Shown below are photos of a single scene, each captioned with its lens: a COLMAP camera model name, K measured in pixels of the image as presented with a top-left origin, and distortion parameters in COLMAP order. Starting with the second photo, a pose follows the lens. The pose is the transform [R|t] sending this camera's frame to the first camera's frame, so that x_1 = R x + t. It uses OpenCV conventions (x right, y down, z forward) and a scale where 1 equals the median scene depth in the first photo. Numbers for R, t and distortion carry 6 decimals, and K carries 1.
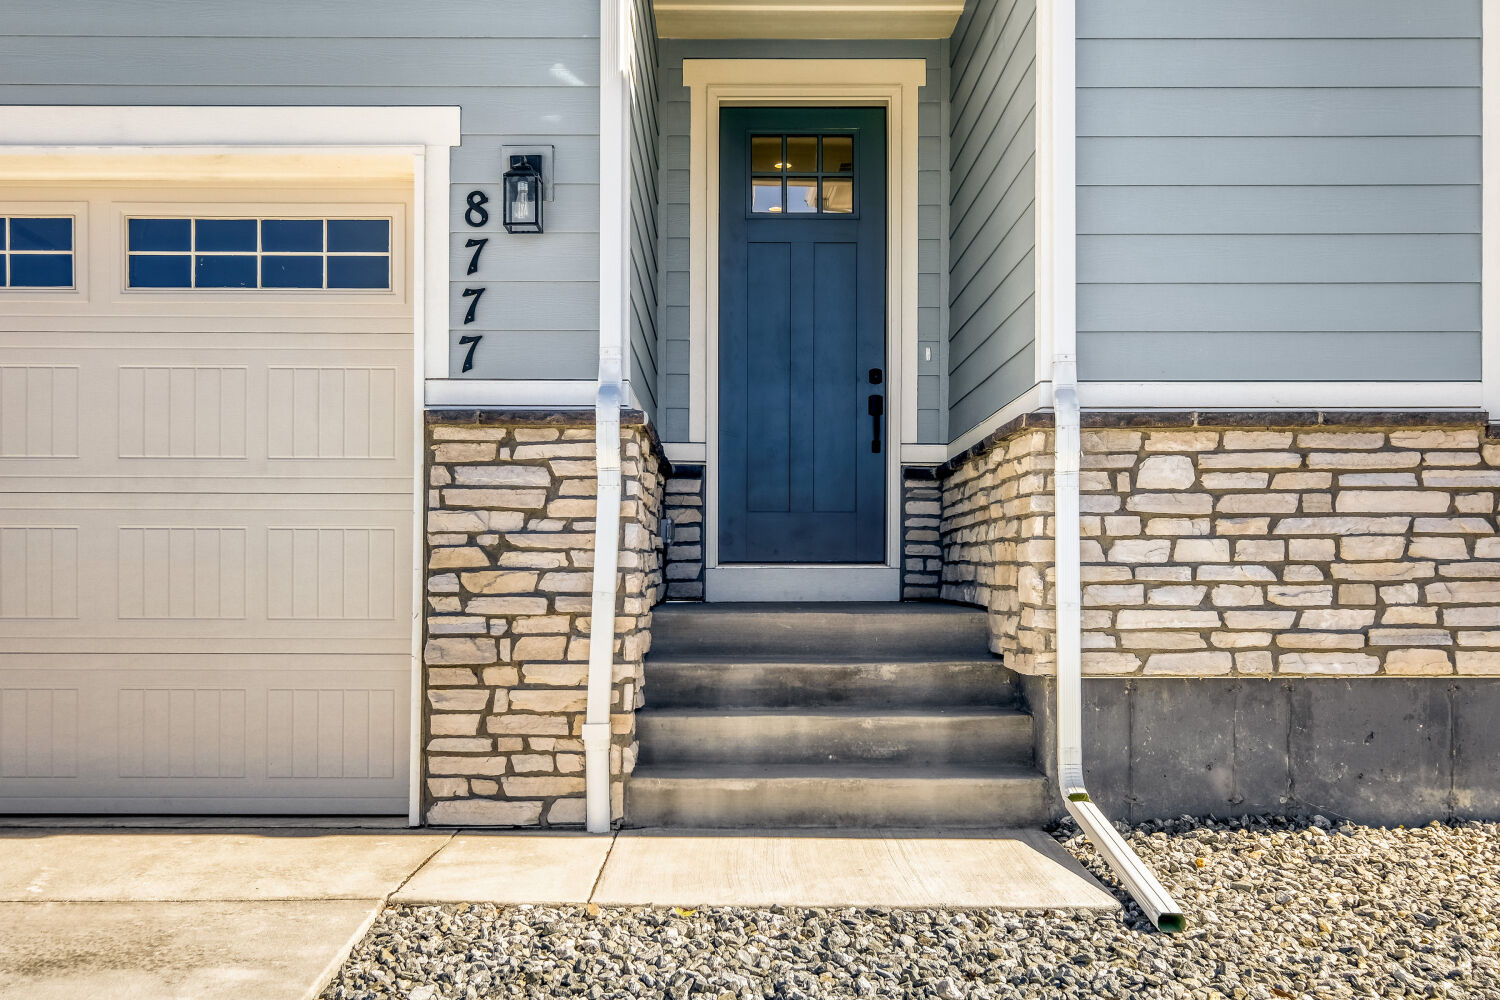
lens RADIAL K [[1760.1, 0, 748.3], [0, 1760.1, 501.4], [0, 0, 1]] dist [0.021081, 0.000000]
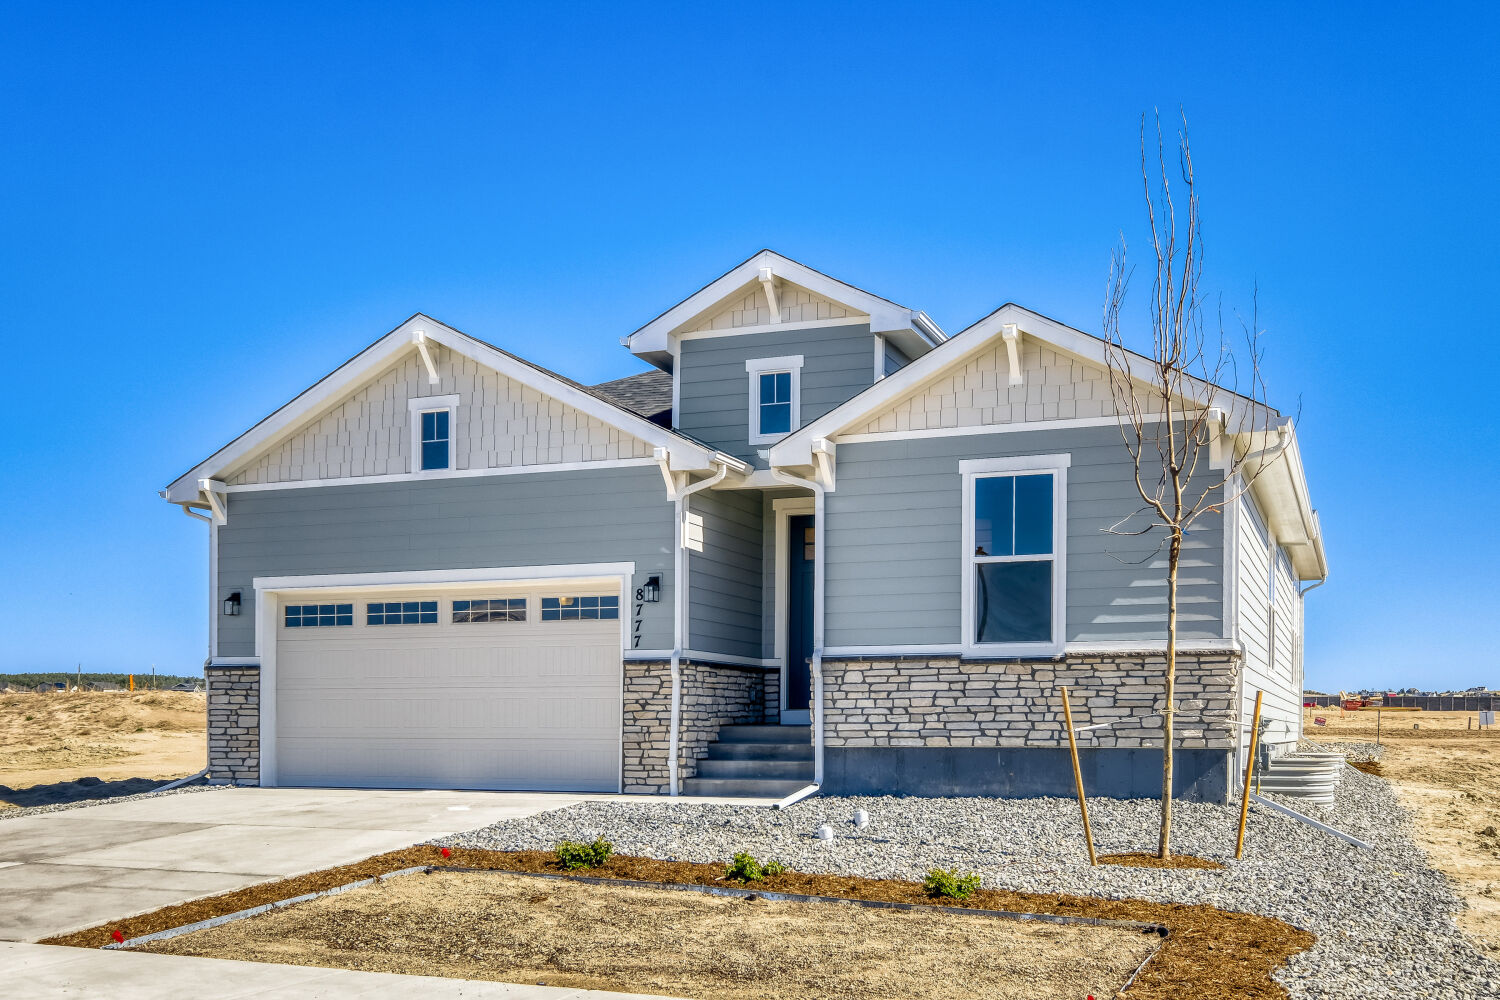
lens RADIAL K [[1760.1, 0, 750.3], [0, 1760.1, 500.8], [0, 0, 1]] dist [0.021081, 0.000000]
pose [[0.935617, -0.046877, -0.349891, 1.125431], [0.018586, 0.996311, -0.083780, -0.066877], [0.352527, 0.071883, 0.933037, -1.845184]]
